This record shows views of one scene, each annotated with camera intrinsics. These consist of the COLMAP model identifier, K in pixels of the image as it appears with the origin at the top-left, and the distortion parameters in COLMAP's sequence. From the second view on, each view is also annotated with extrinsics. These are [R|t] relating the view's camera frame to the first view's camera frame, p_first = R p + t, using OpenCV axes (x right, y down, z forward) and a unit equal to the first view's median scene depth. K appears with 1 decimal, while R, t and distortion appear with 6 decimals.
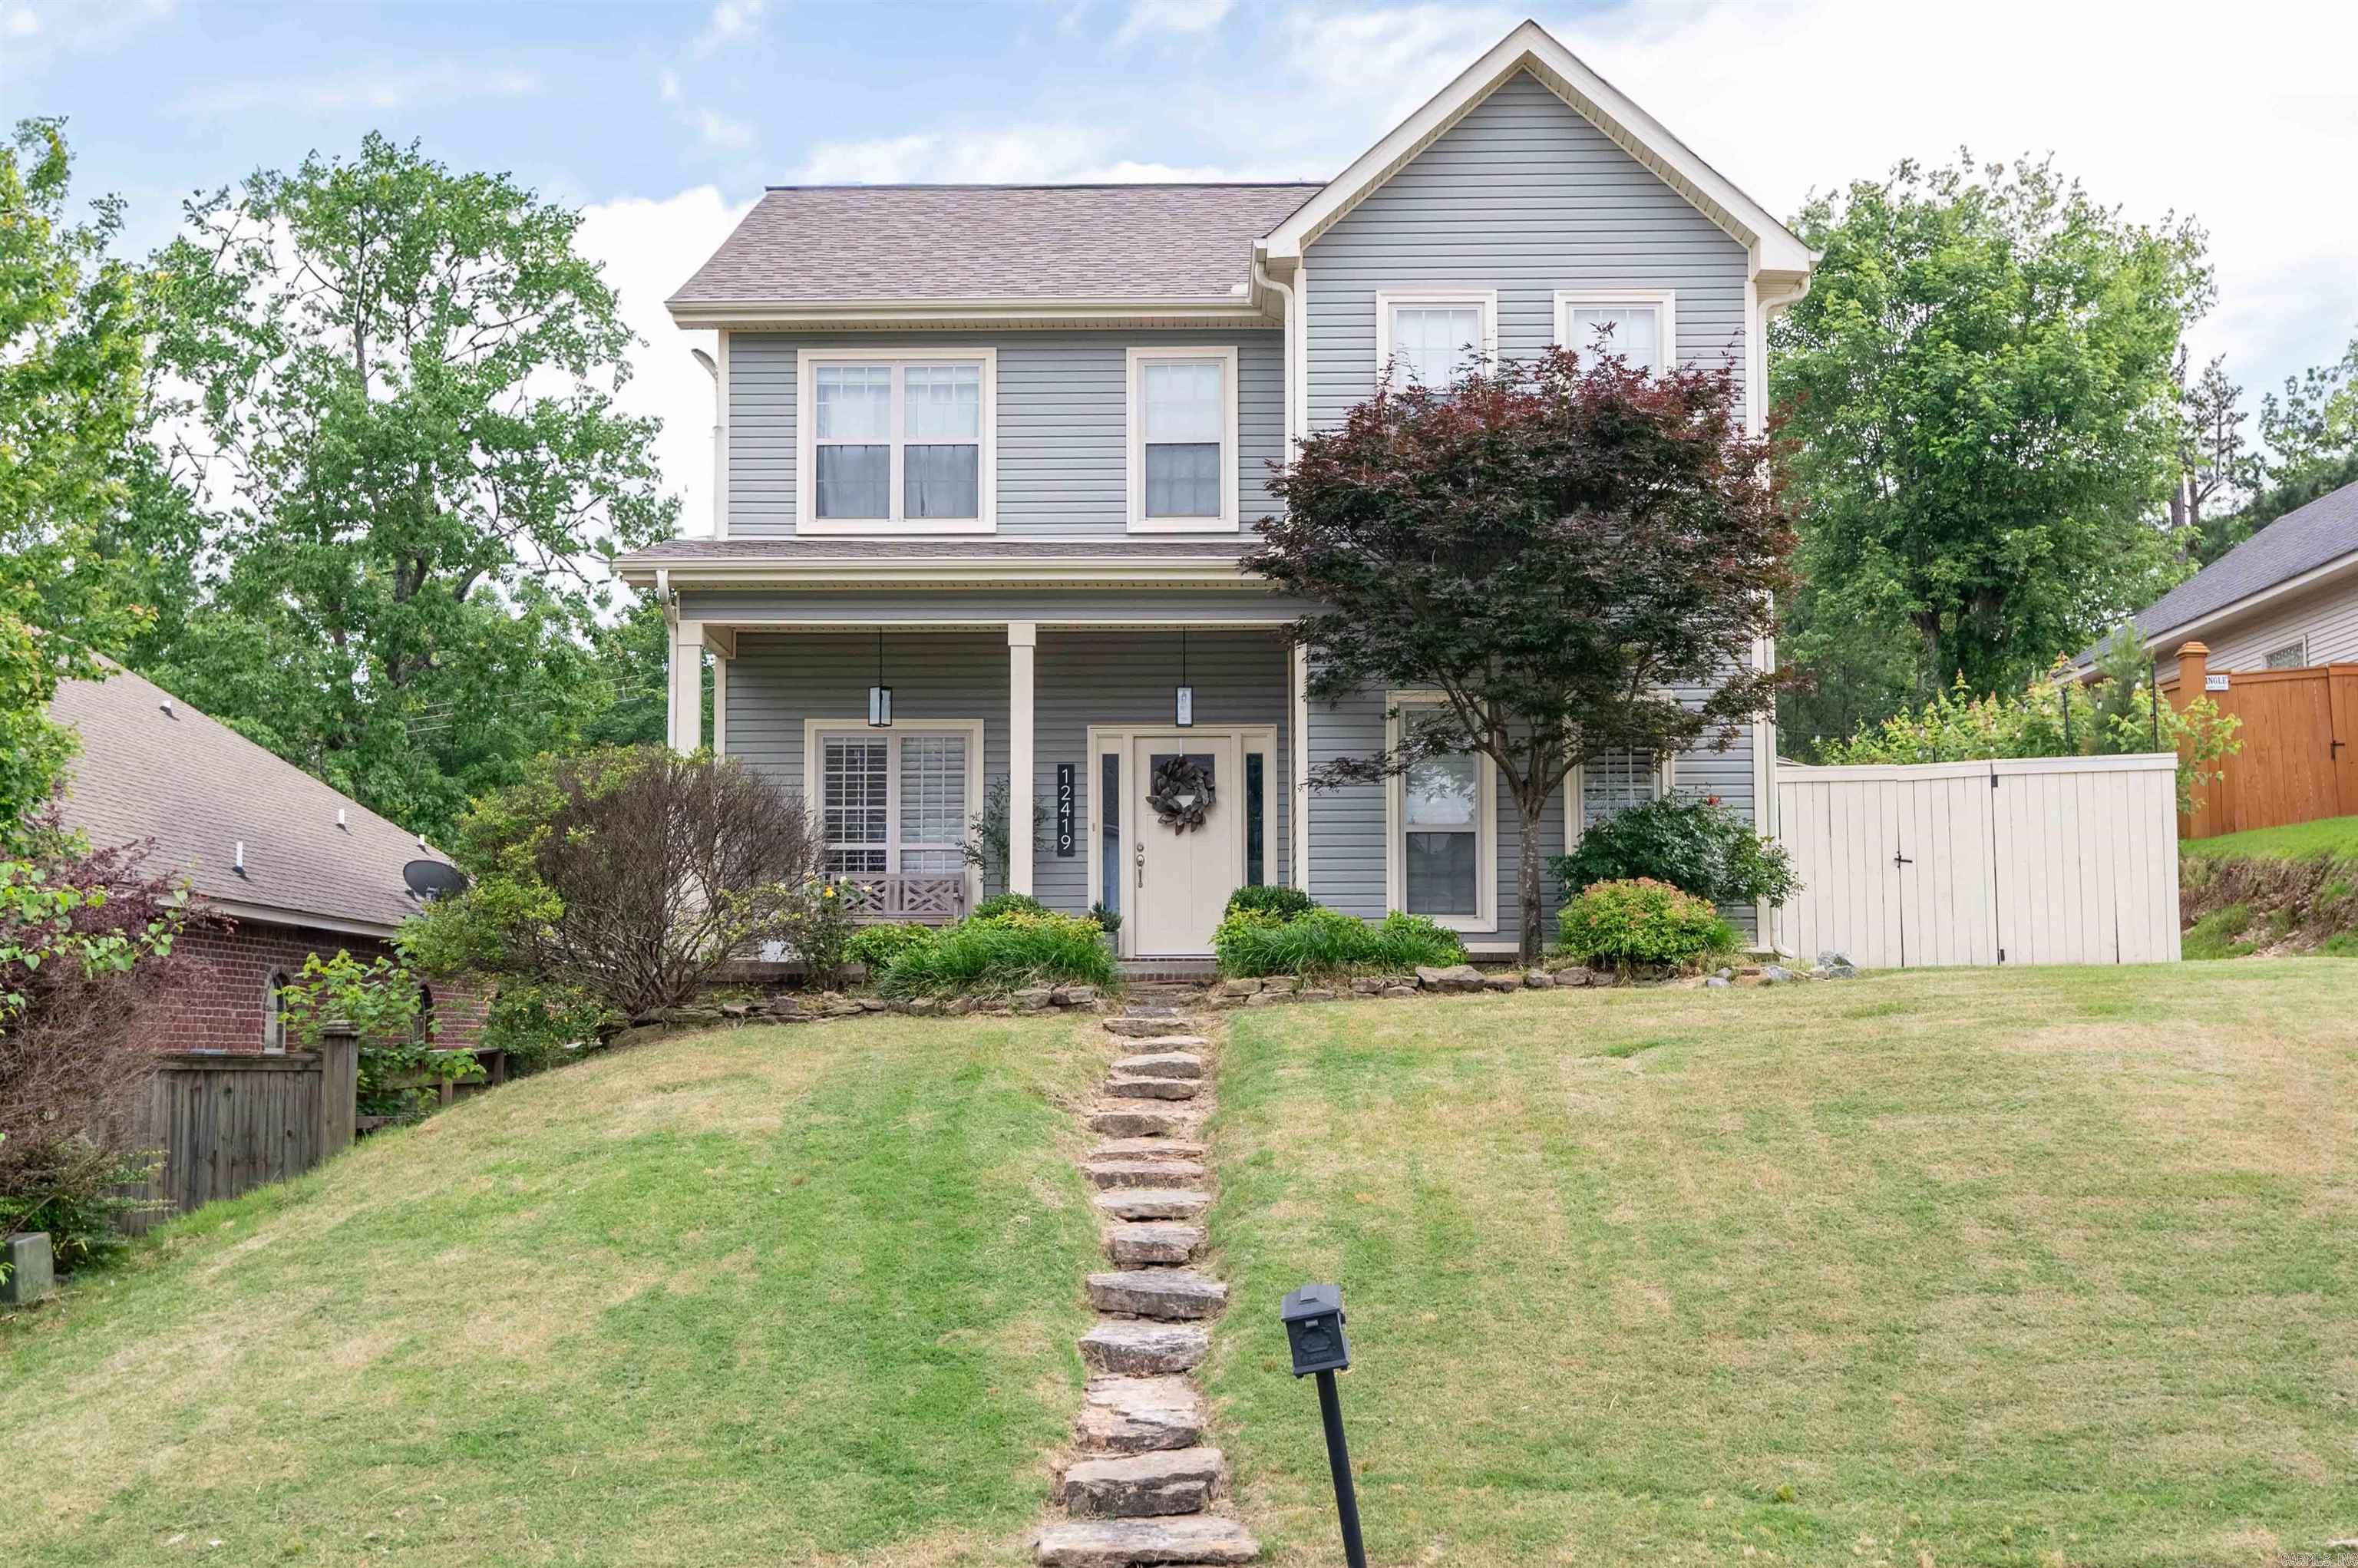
lens RADIAL K [[2647.1, 0, 1178.3], [0, 2647.1, 831.2], [0, 0, 1]] dist [0.008458, 0.003222]
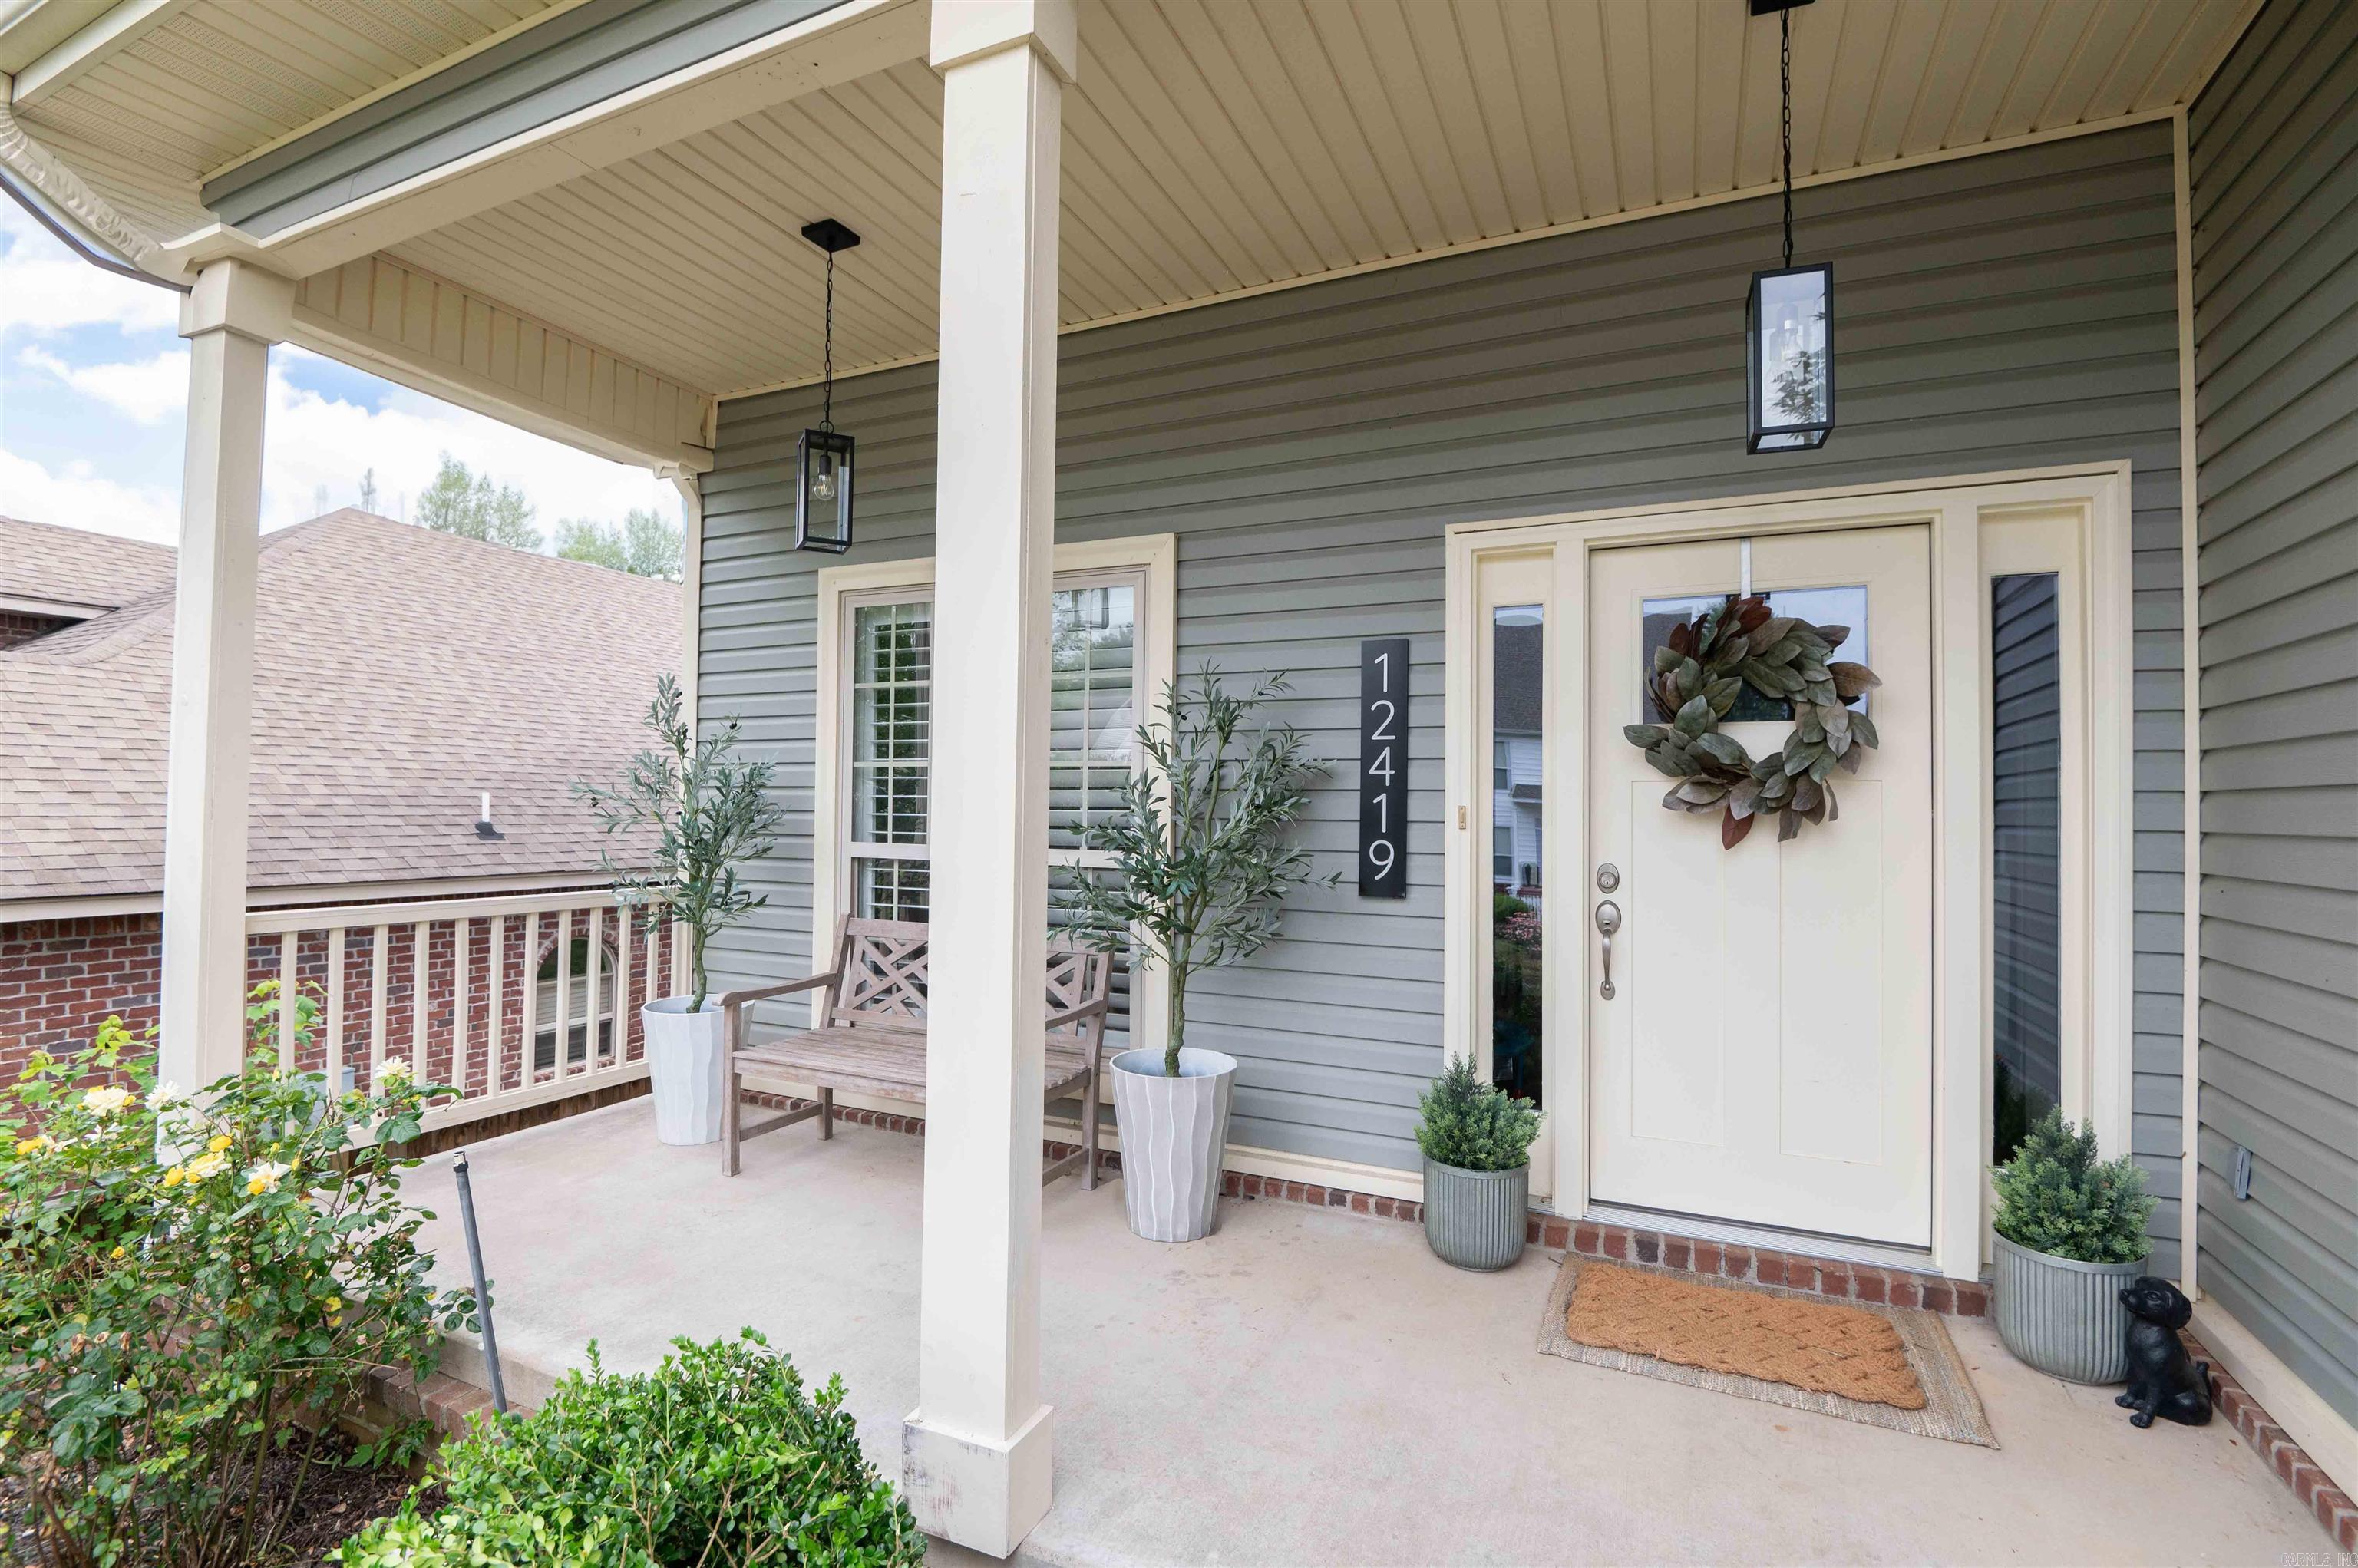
lens RADIAL K [[1069.7, 0, 1196.6], [0, 1069.7, 786.1], [0, 0, 1]] dist [0.001436, -0.007754]
pose [[0.916291, 0.006503, -0.400461, -0.007940], [0.015756, 0.998509, 0.052265, -0.014019], [0.400204, -0.054199, 0.914822, 0.883876]]
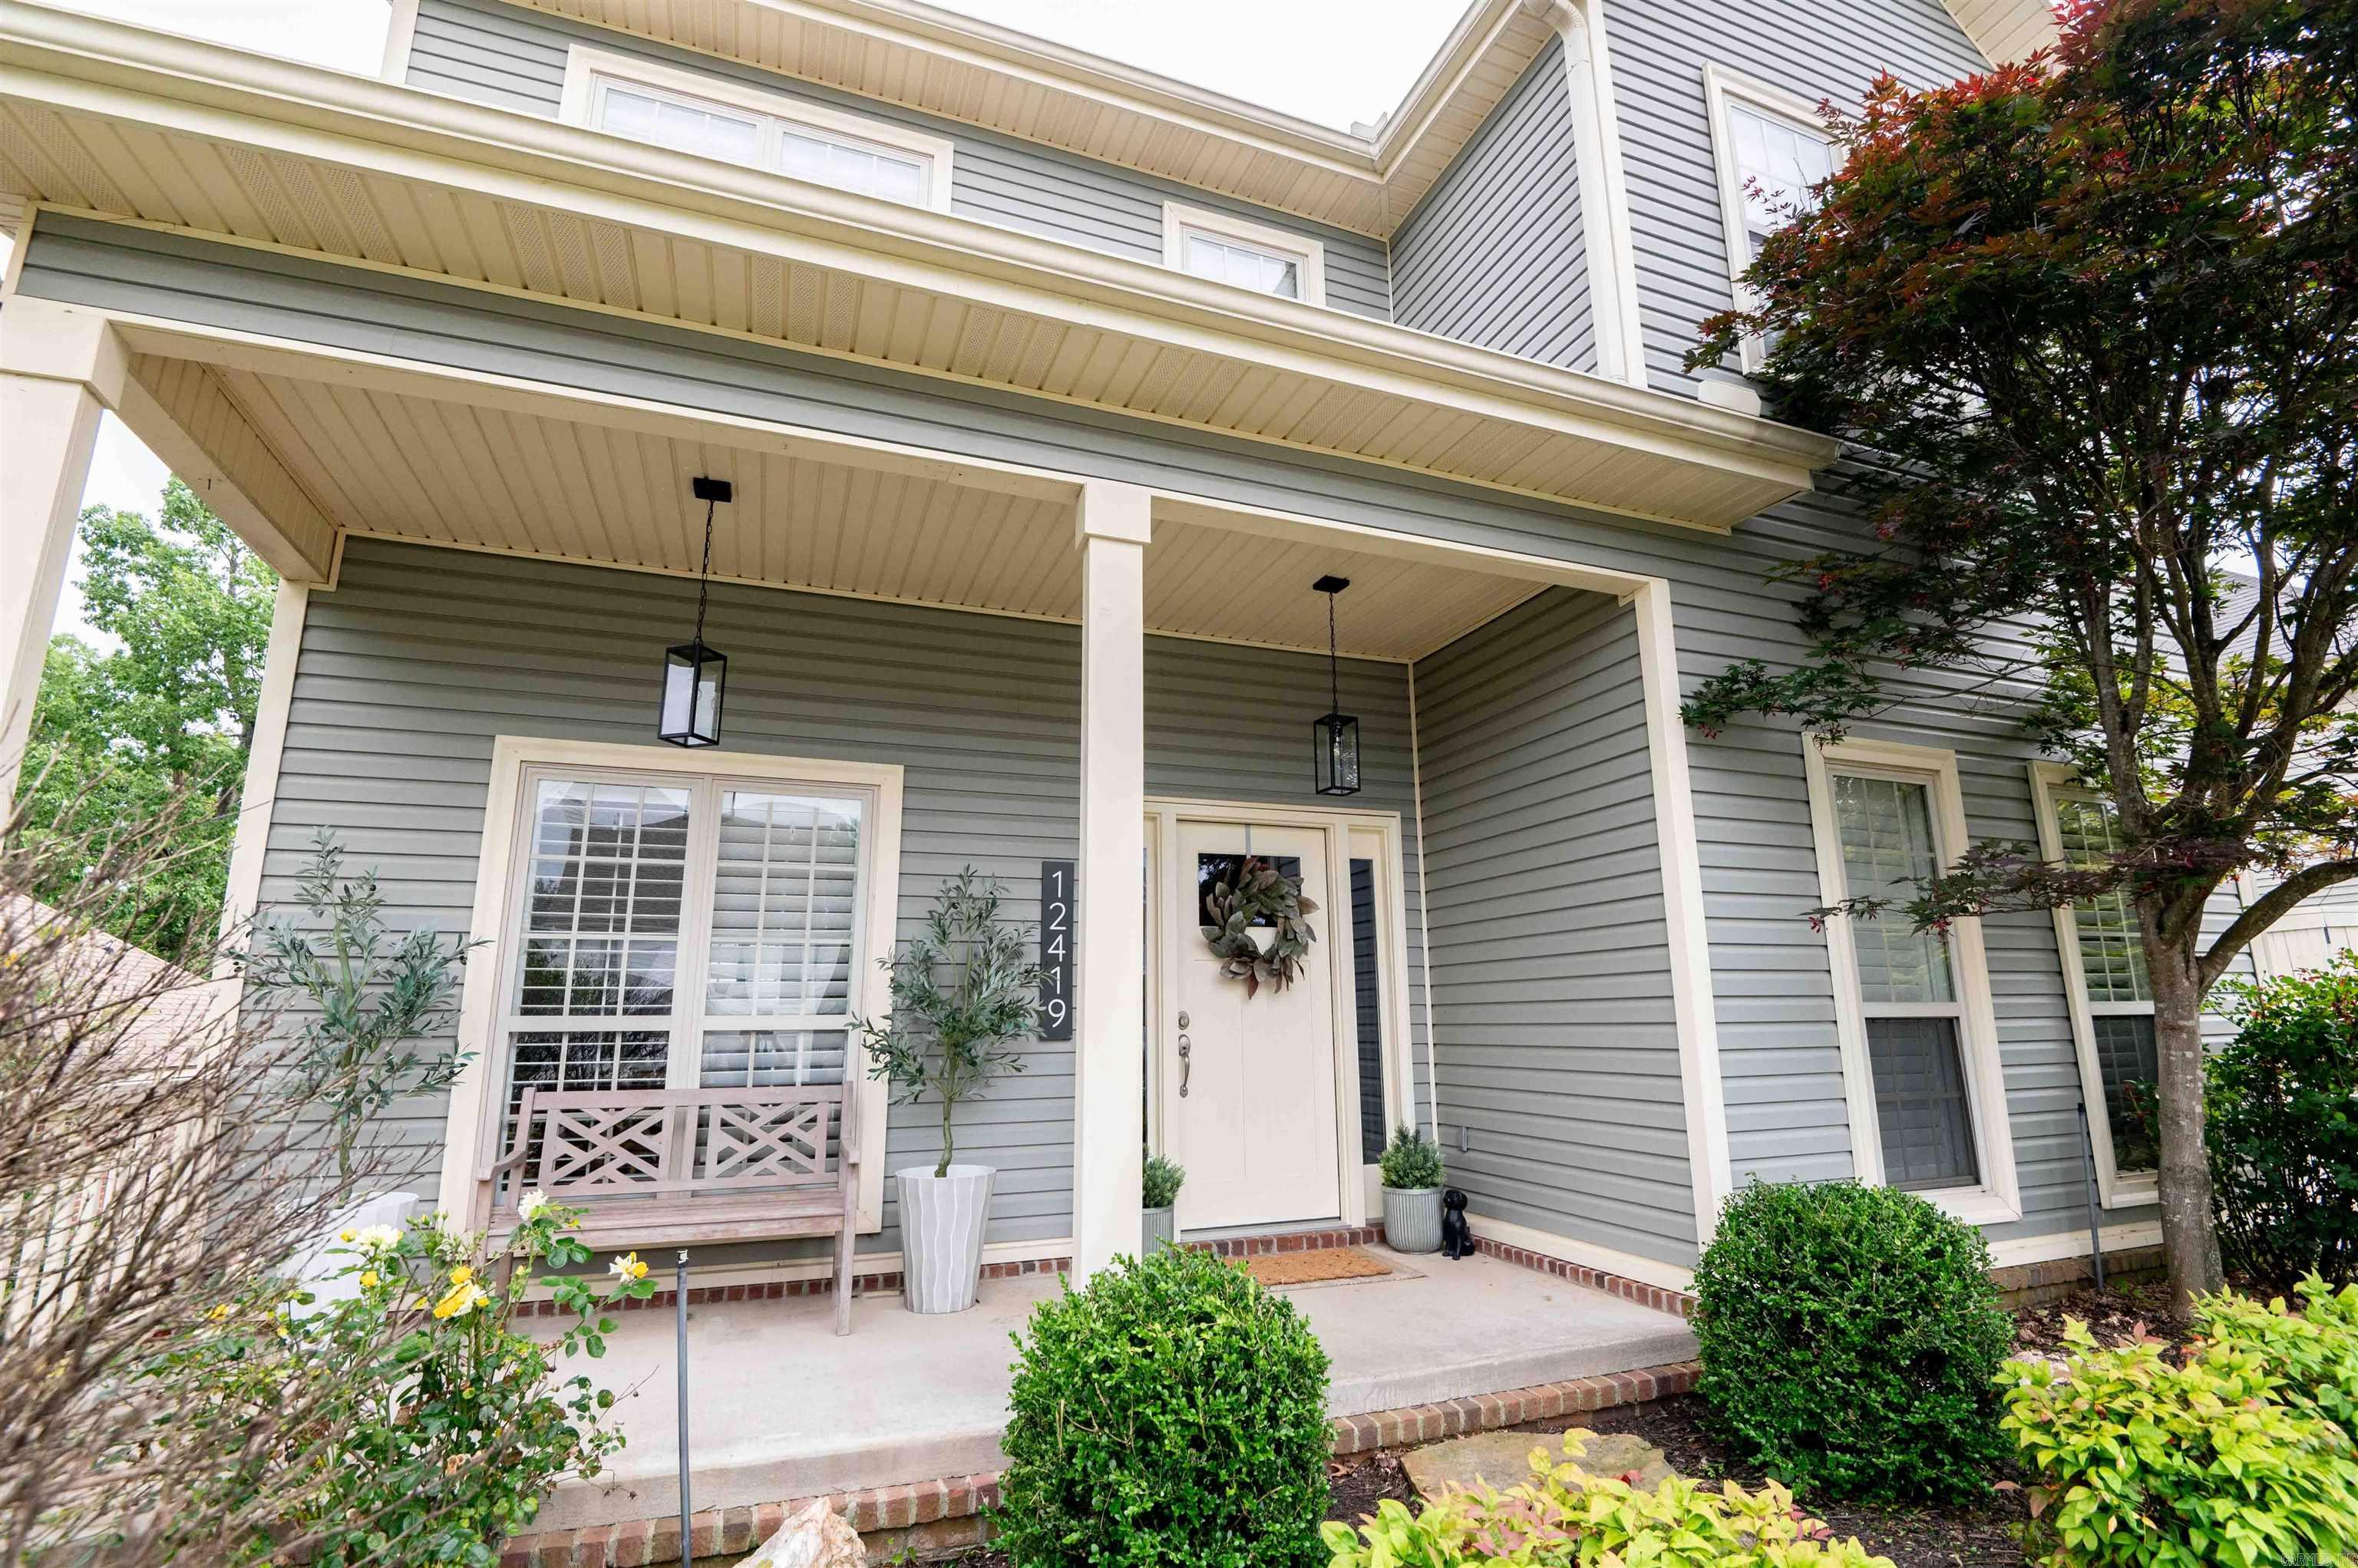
lens RADIAL K [[1085.5, 0, 1193.4], [0, 1085.5, 785.3], [0, 0, 1]] dist [0.000140, -0.015784]
pose [[0.929391, 0.072168, 0.361972, -0.100120], [-0.021054, 0.989467, -0.143218, -0.010280], [-0.368495, 0.125485, 0.921122, 0.813289]]
